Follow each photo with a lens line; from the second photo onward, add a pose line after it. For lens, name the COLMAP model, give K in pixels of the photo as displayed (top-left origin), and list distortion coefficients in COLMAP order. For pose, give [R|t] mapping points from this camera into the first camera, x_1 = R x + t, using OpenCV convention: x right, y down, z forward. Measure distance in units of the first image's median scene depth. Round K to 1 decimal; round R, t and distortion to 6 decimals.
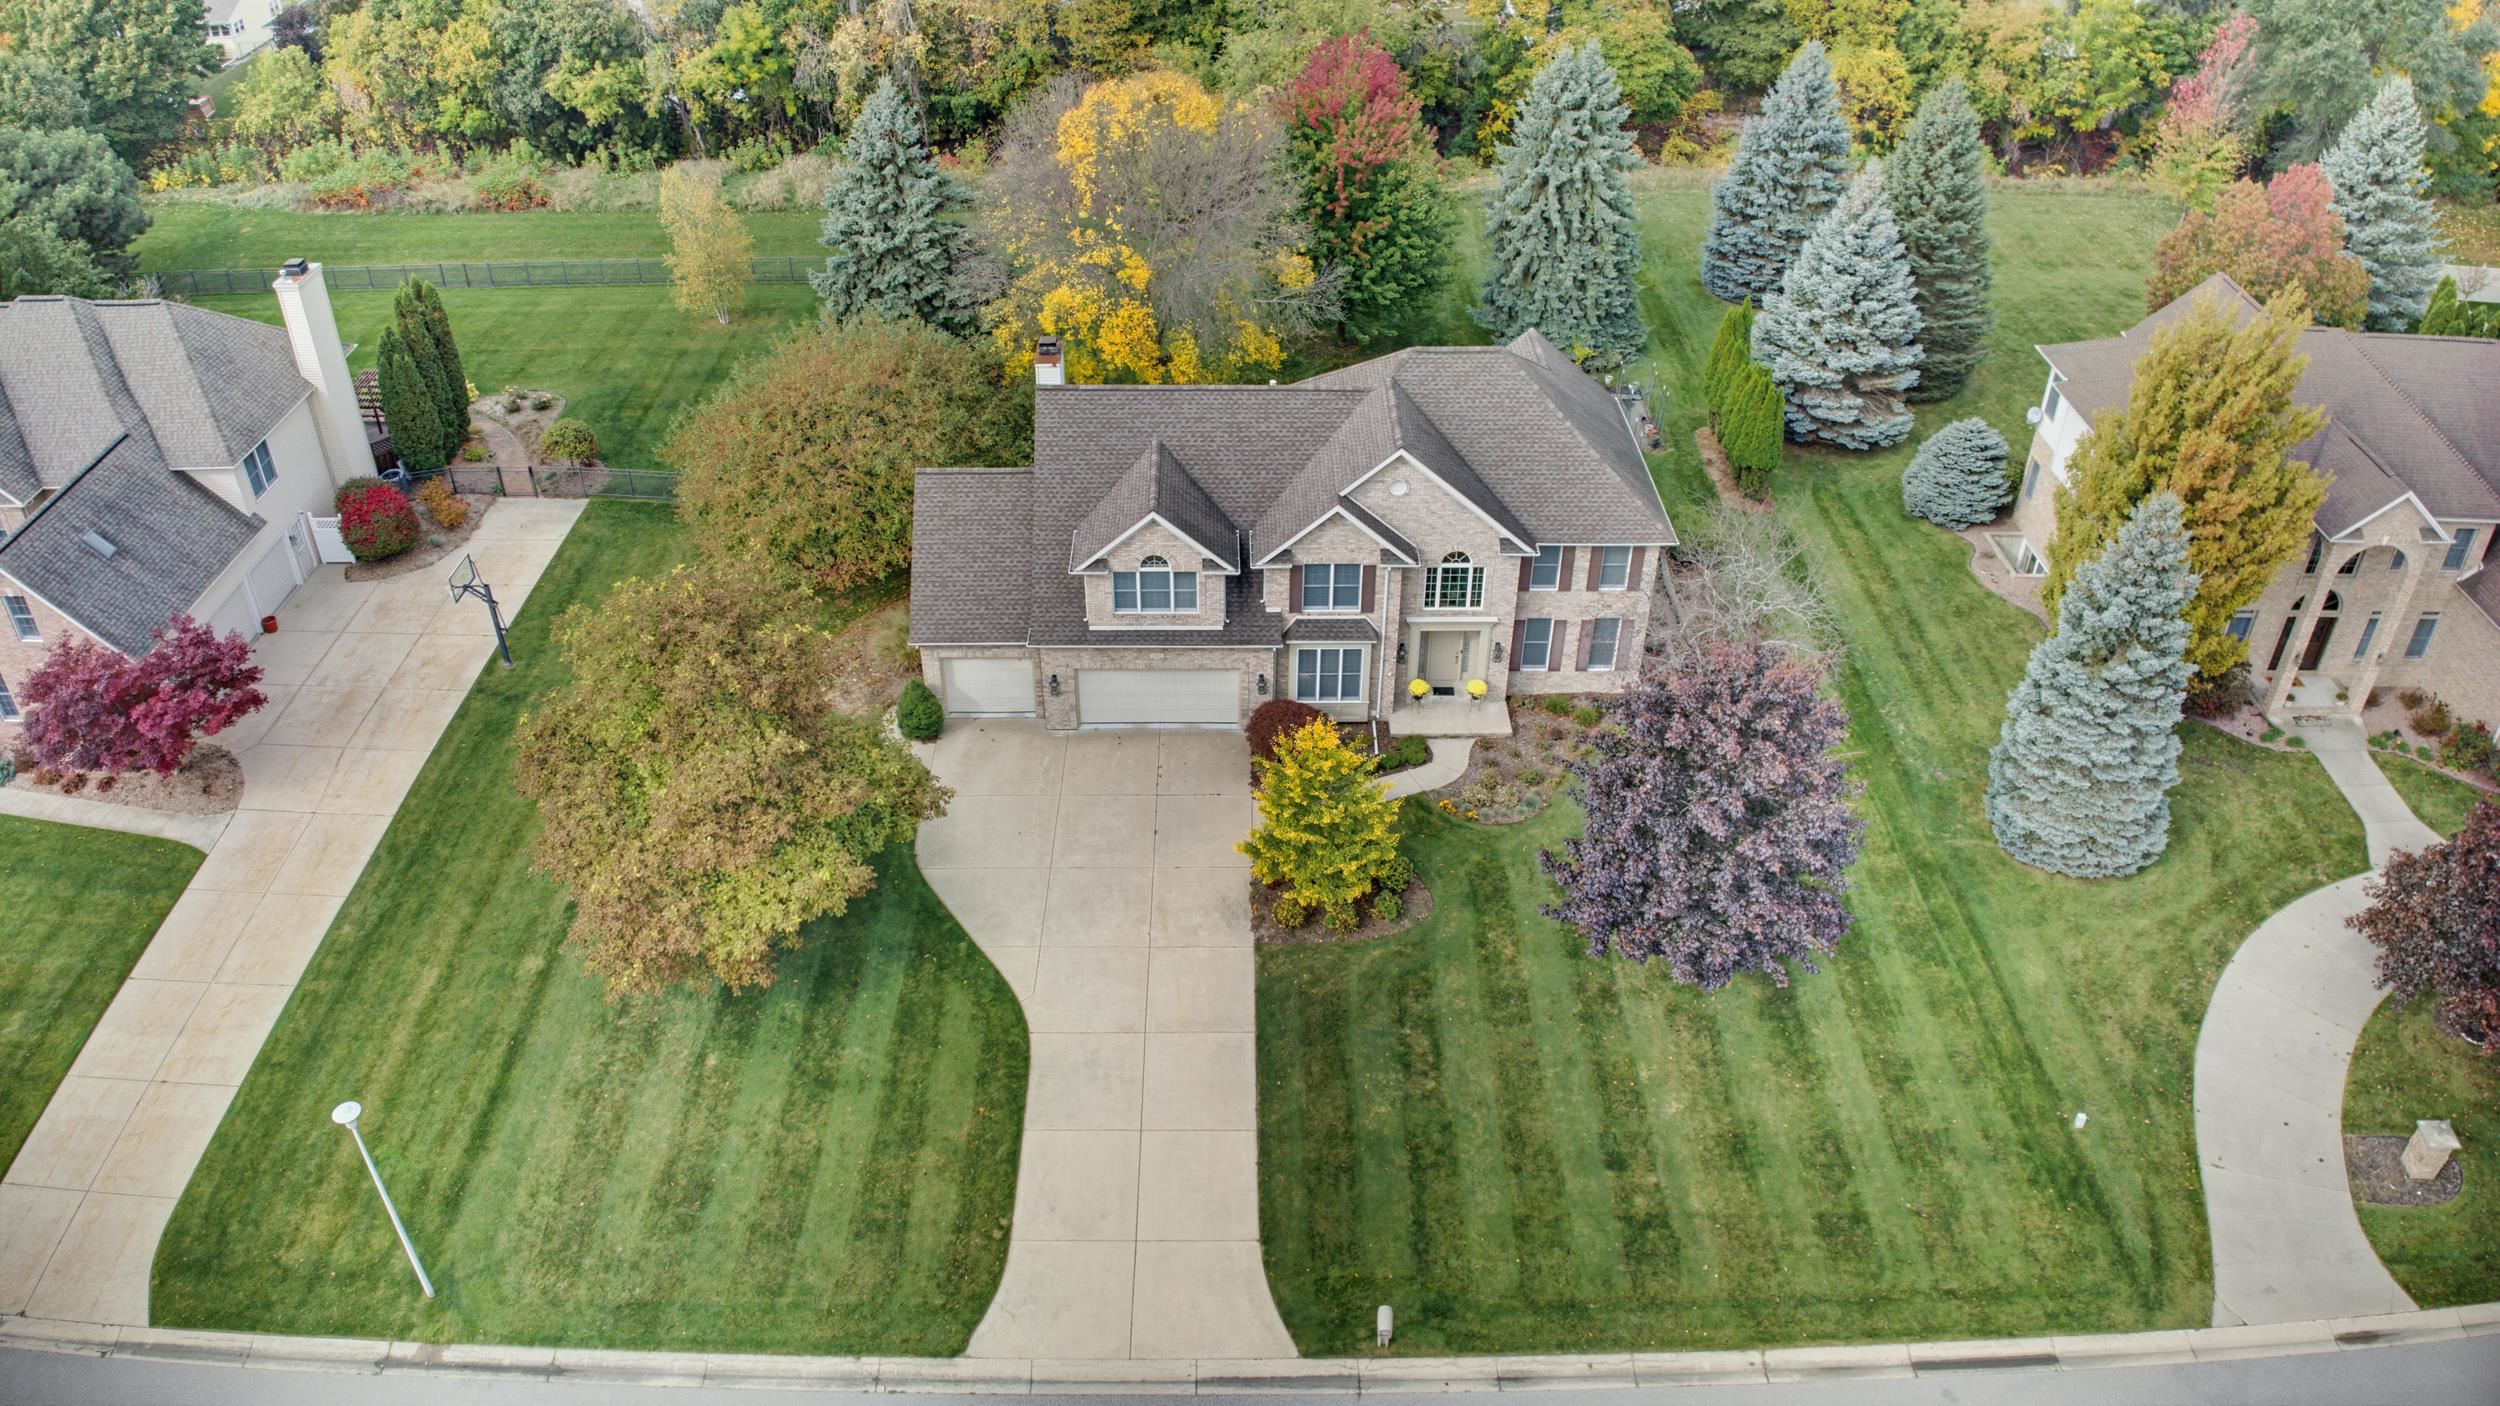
lens RADIAL K [[1763.0, 0, 1250.0], [0, 1763.0, 703.0], [0, 0, 1]] dist [-0.105769, -0.010097]
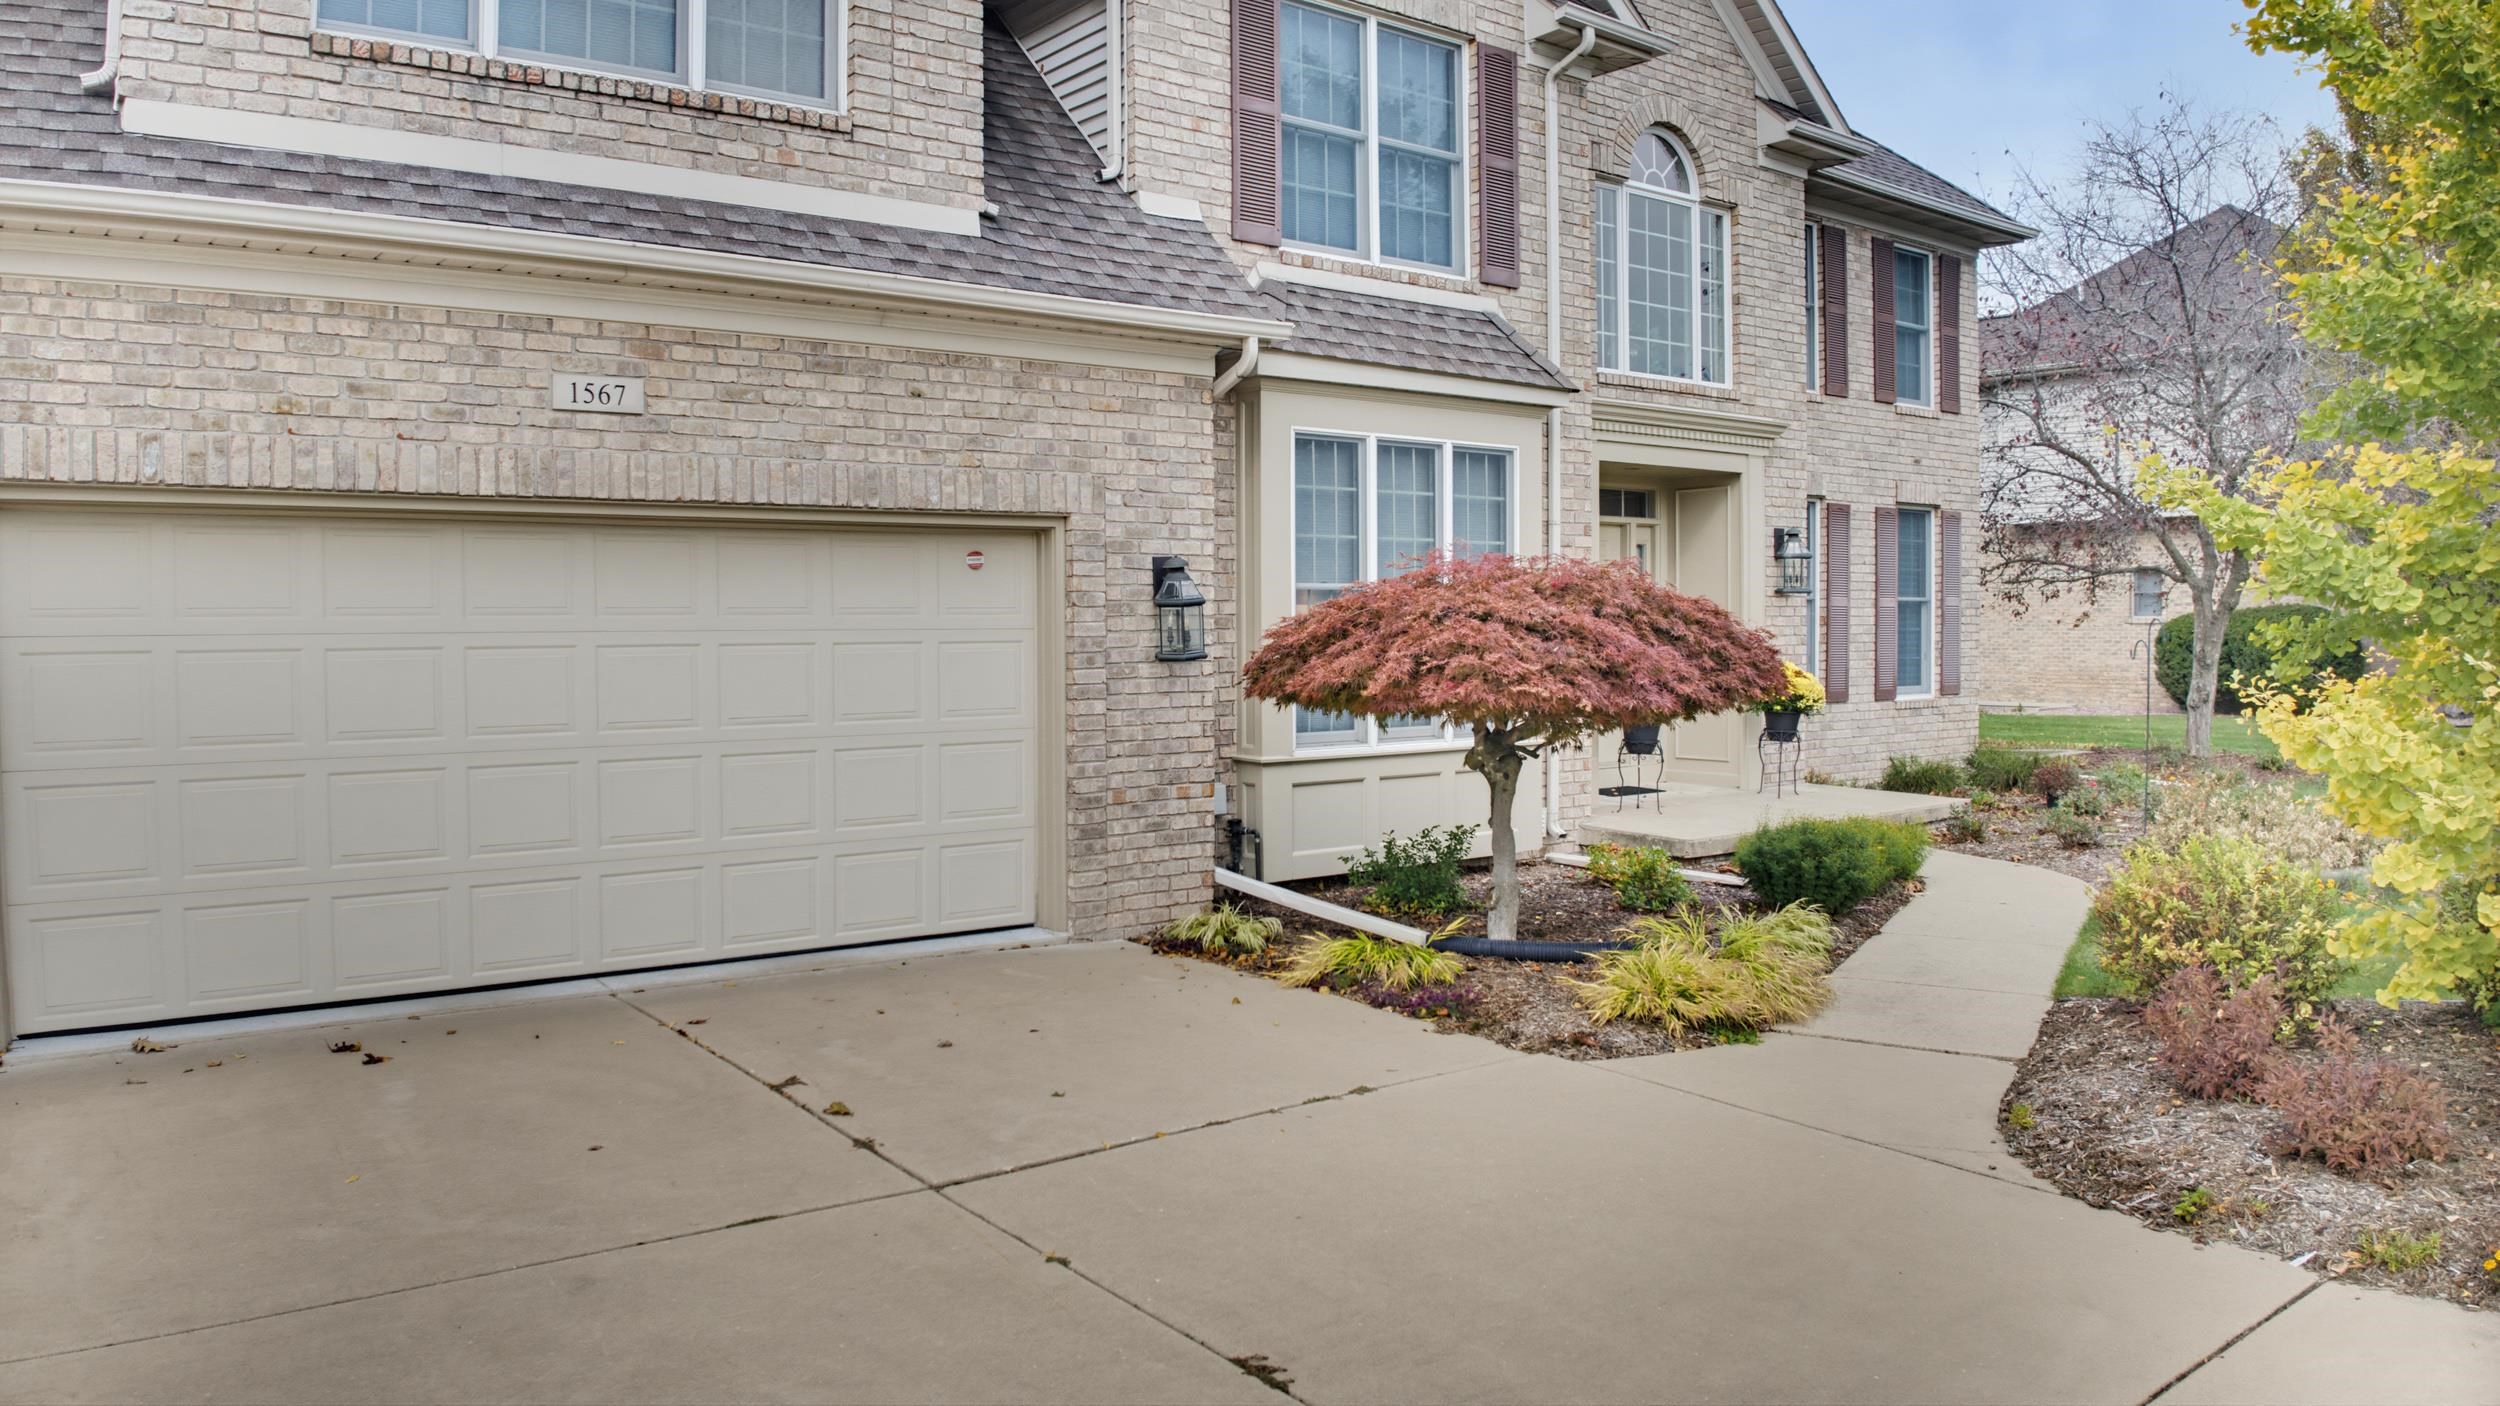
lens RADIAL K [[1763.0, 0, 1250.0], [0, 1763.0, 703.0], [0, 0, 1]] dist [-0.105769, -0.010097]
pose [[0.794657, -0.034987, 0.606049, -0.099774], [0.362332, 0.828344, -0.427273, 0.079434], [-0.487068, 0.559127, 0.670926, 0.890012]]
